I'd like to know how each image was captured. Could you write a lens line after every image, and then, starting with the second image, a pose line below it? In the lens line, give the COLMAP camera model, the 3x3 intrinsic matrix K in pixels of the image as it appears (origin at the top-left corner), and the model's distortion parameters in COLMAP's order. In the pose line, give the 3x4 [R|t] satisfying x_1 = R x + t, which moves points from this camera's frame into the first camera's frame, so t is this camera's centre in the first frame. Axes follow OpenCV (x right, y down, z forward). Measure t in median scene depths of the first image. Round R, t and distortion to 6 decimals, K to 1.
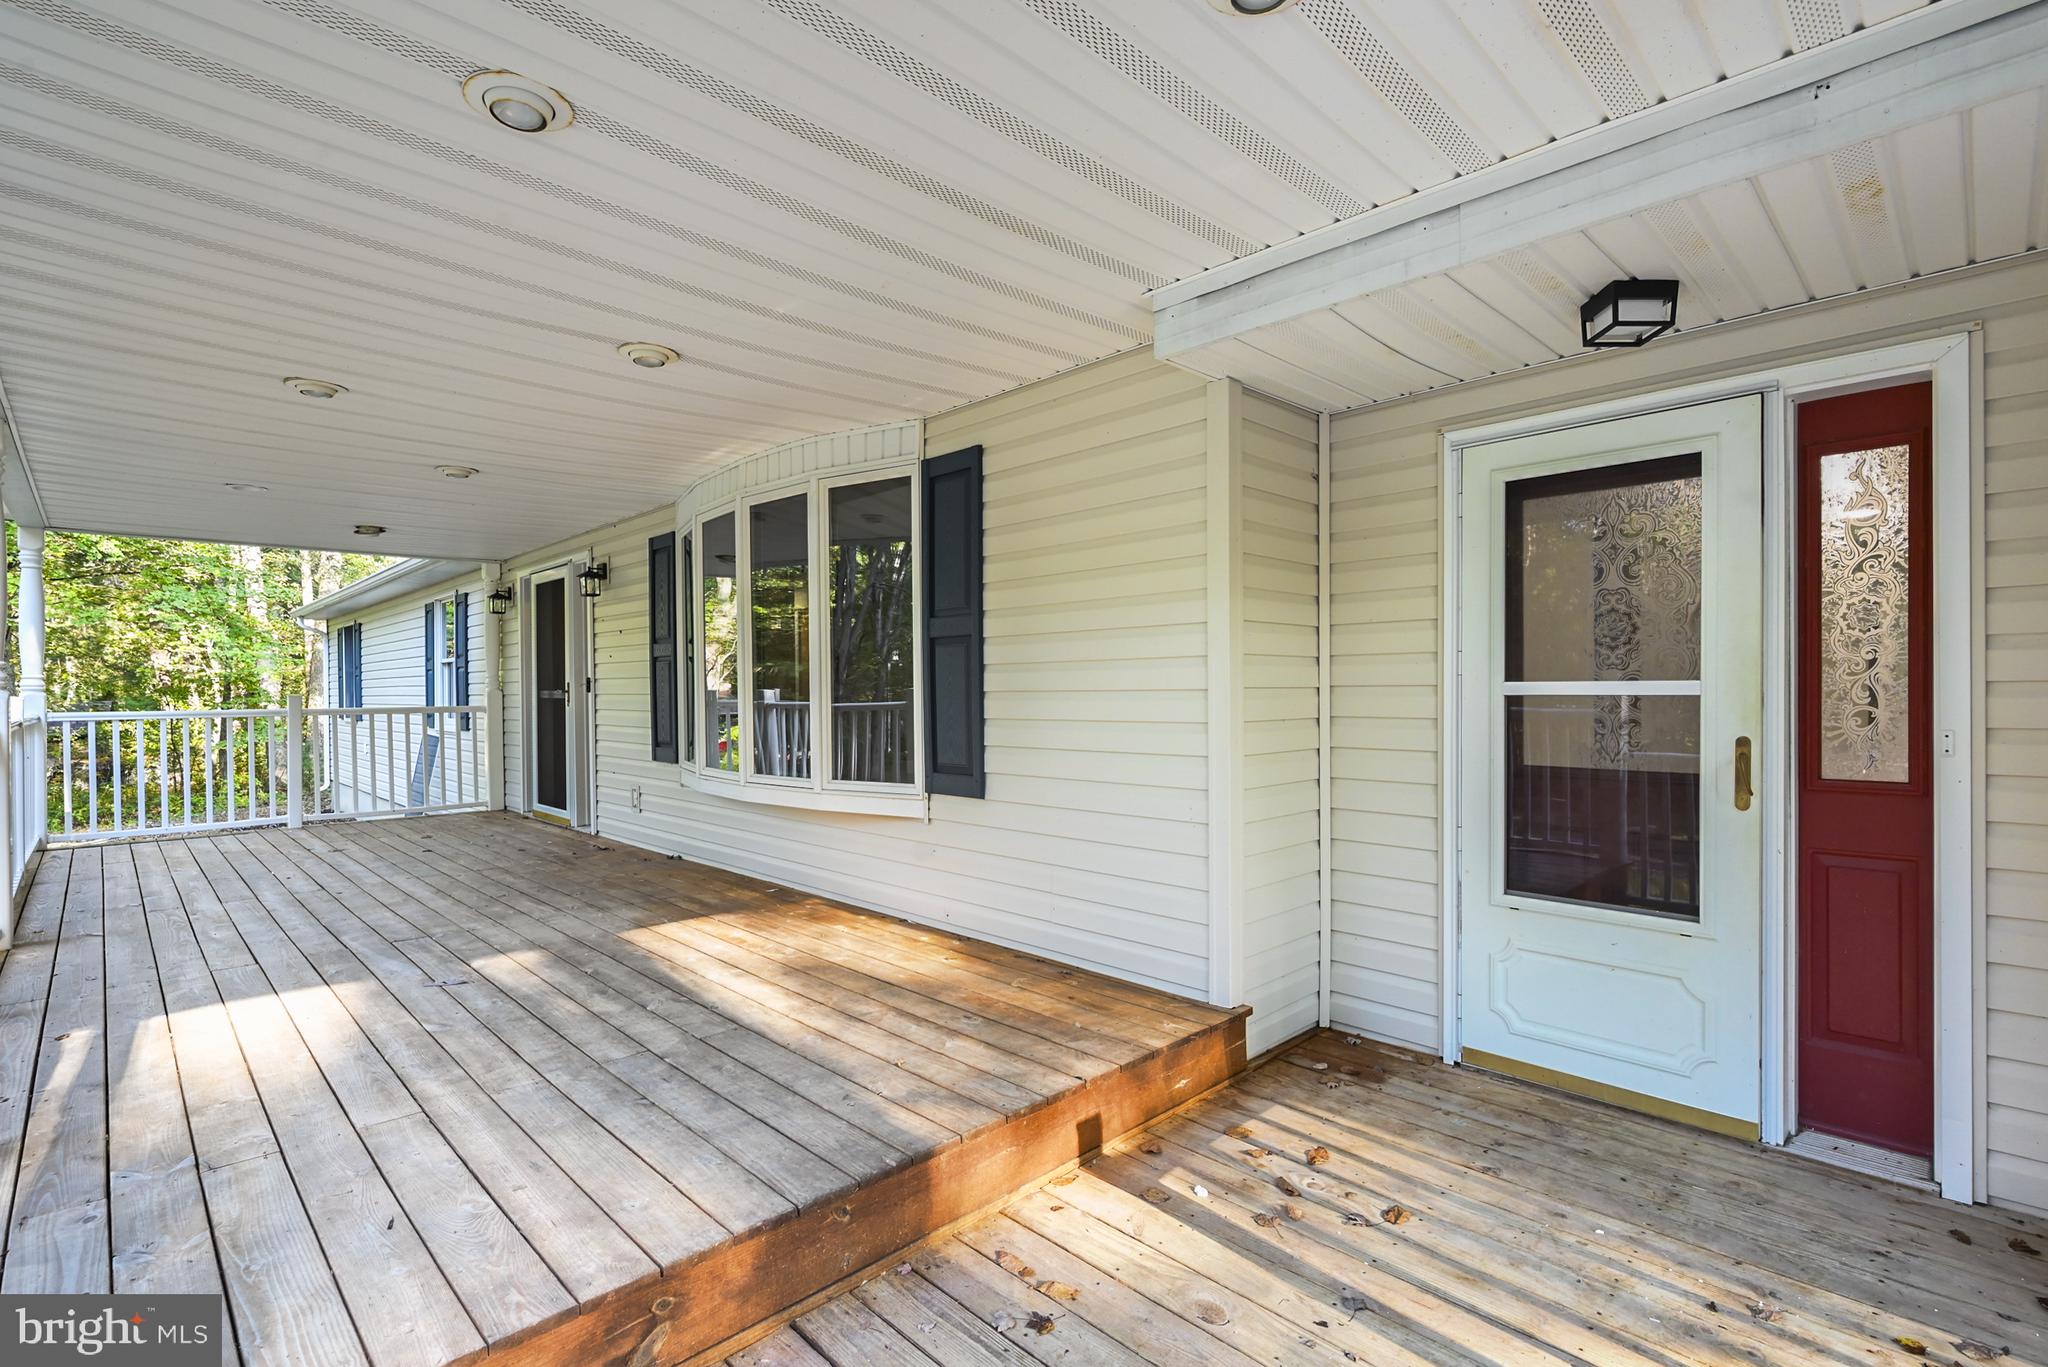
lens RADIAL K [[938.6, 0, 1024.0], [0, 938.6, 683.5], [0, 0, 1]] dist [0.000901, -0.000157]
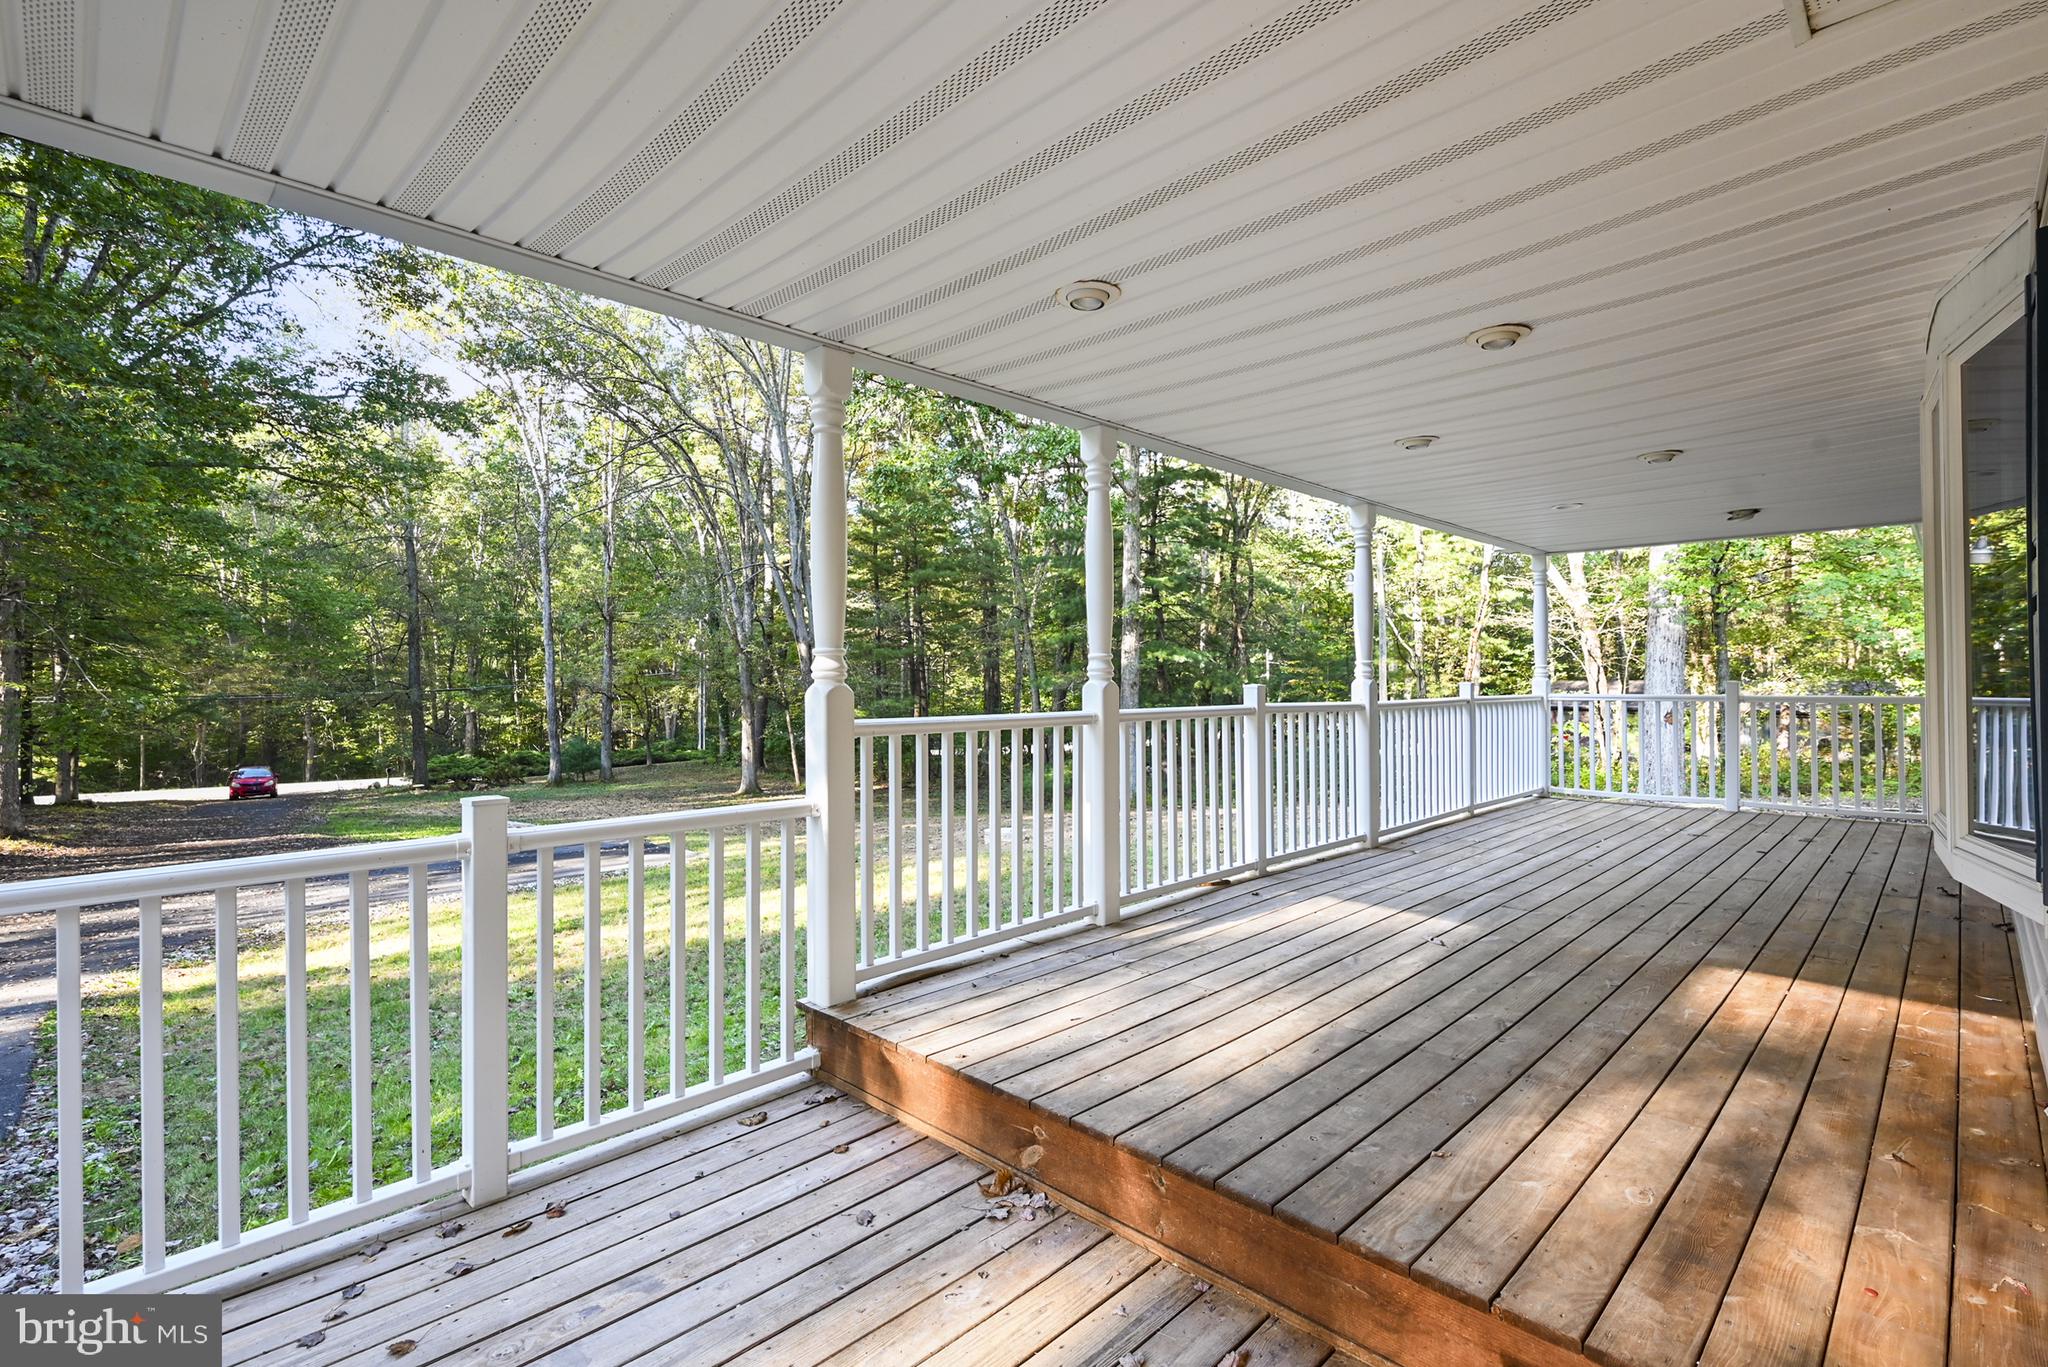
lens RADIAL K [[922.4, 0, 1024.0], [0, 922.4, 683.5], [0, 0, 1]] dist [0.001089, 0.000247]
pose [[0.040292, 0.014733, -0.999079, 0.617152], [0.008192, 0.999853, 0.015075, -0.022331], [0.999154, -0.008792, 0.040165, 0.574406]]
